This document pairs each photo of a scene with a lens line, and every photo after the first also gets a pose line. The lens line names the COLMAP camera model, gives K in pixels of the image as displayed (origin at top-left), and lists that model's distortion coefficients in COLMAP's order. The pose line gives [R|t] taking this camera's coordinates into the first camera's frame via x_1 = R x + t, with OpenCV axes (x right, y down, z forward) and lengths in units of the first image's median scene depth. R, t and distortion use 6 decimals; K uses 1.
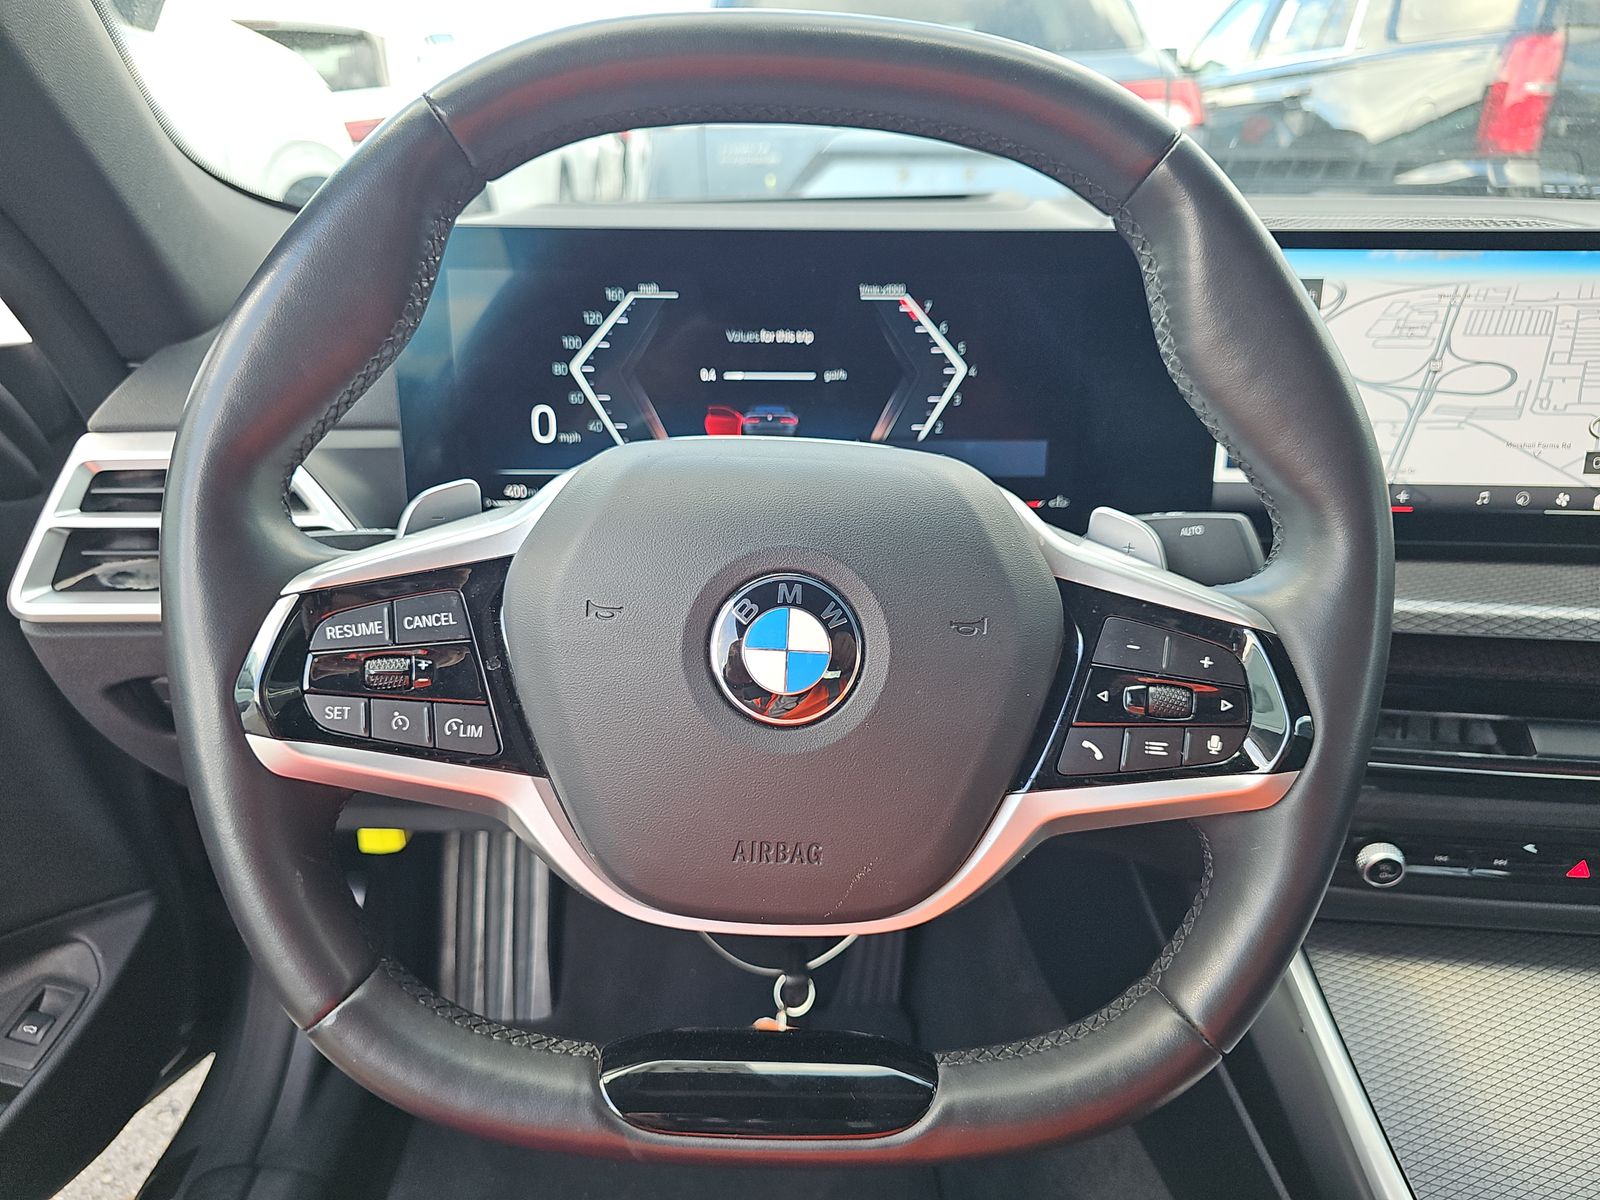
lens RADIAL K [[1087.2, 0, 800.0], [0, 1087.2, 600.0], [0, 0, 1]] dist [-0.002389, -0.032728]
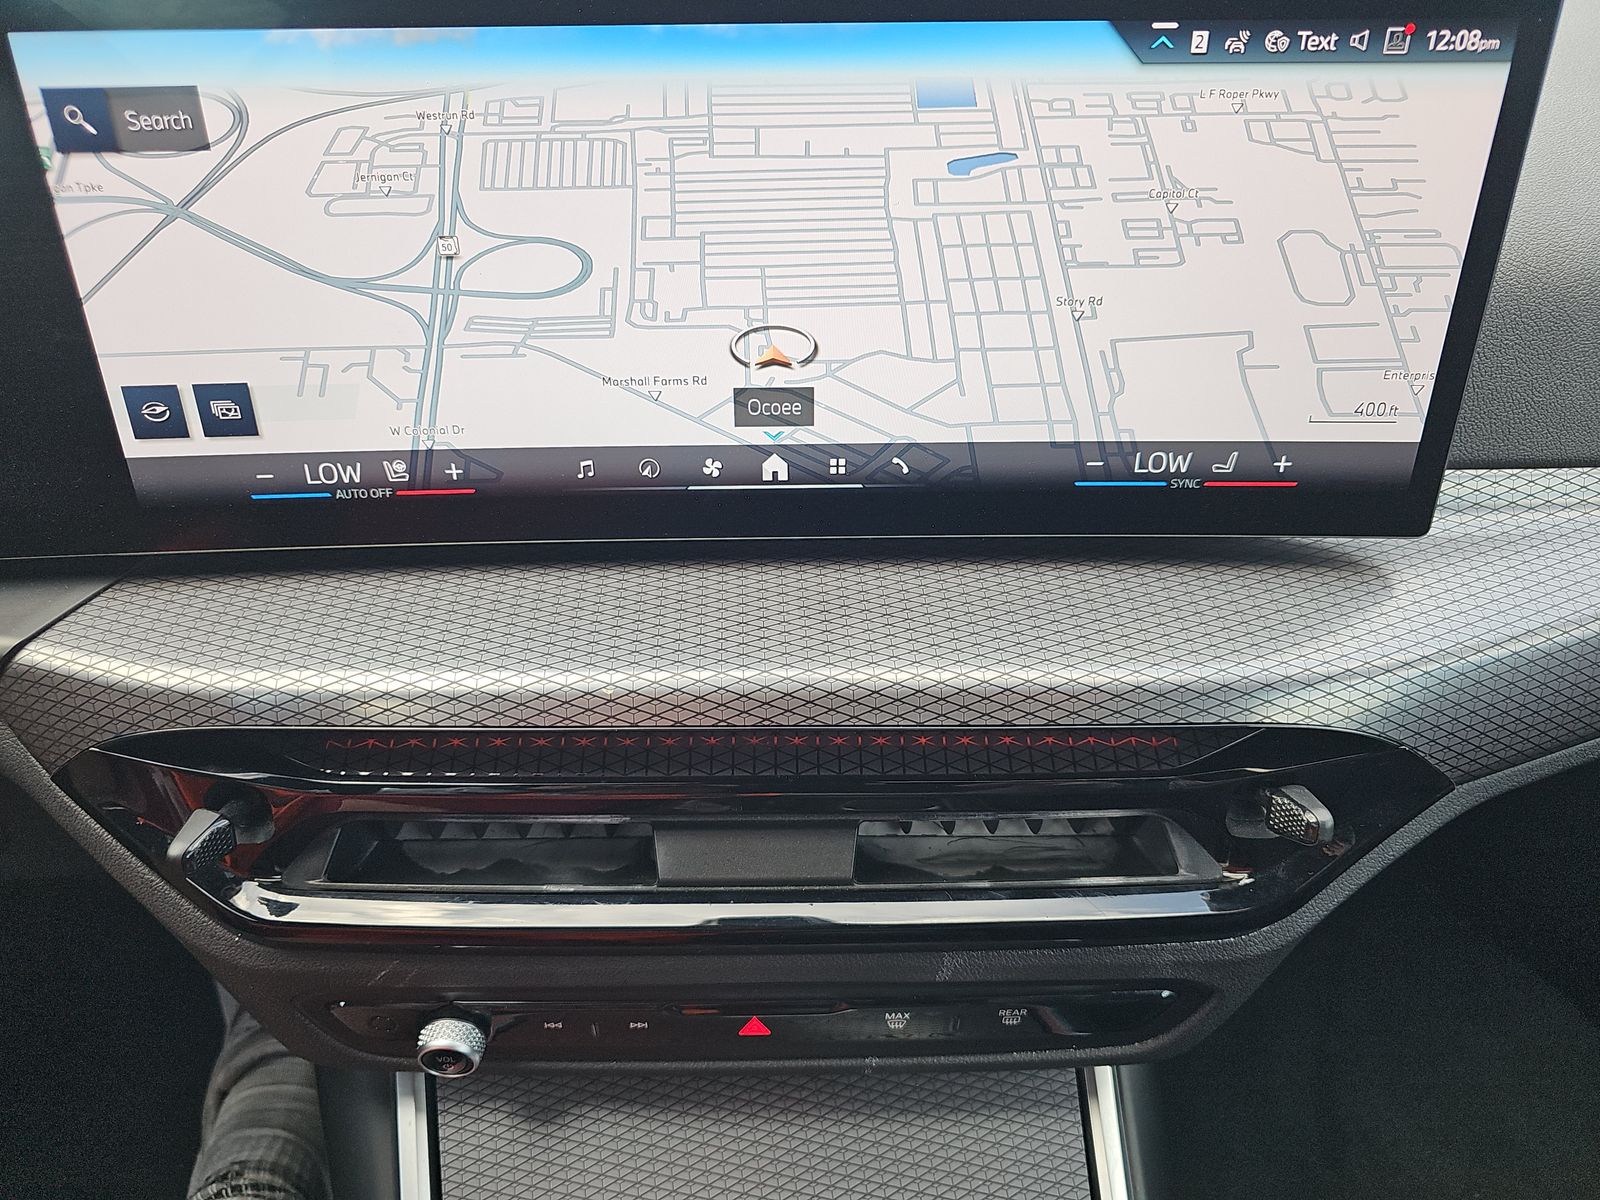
lens RADIAL K [[1087.2, 0, 800.0], [0, 1087.2, 600.0], [0, 0, 1]] dist [-0.002389, -0.032728]
pose [[0.989157, -0.066031, 0.131184, 0.685585], [0.038100, 0.978020, 0.205001, -0.146503], [-0.141837, -0.197780, 0.969931, 0.393465]]
